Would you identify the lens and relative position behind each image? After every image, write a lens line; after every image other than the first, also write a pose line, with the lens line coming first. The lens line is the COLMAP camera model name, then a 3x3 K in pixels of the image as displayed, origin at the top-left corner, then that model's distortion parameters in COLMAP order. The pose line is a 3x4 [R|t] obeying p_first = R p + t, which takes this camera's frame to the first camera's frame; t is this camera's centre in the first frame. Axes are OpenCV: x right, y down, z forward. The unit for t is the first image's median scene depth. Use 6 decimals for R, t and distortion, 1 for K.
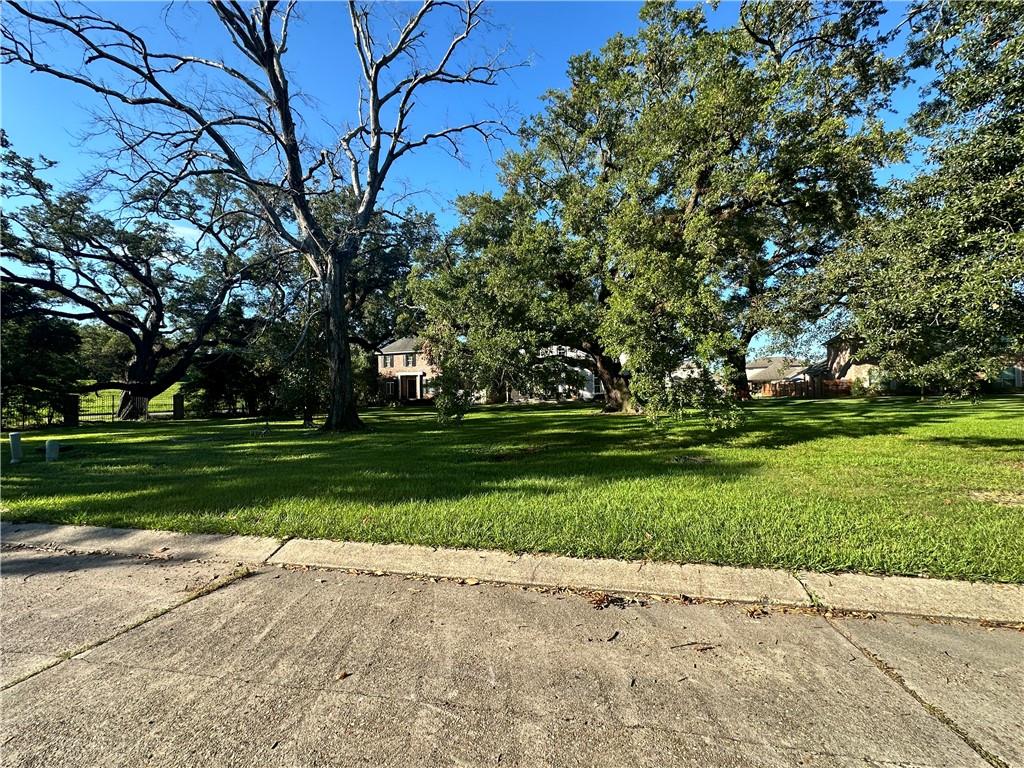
lens RADIAL K [[408.7, 0, 511.5], [0, 408.7, 383.9], [0, 0, 1]] dist [-0.012130, 0.002244]
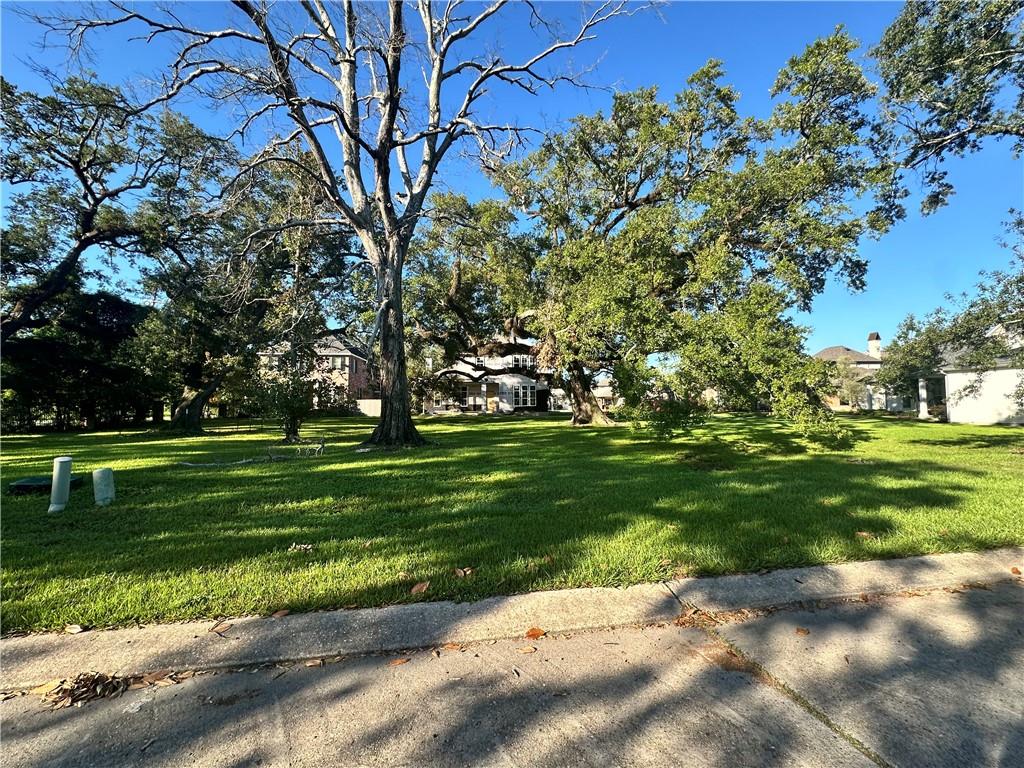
lens RADIAL K [[408.7, 0, 512.4], [0, 408.7, 385.4], [0, 0, 1]] dist [-0.012130, 0.002244]
pose [[0.922961, 0.035531, 0.383250, -0.502009], [-0.025053, 0.999164, -0.032298, 0.011913], [-0.384077, 0.020208, 0.923080, 0.128063]]
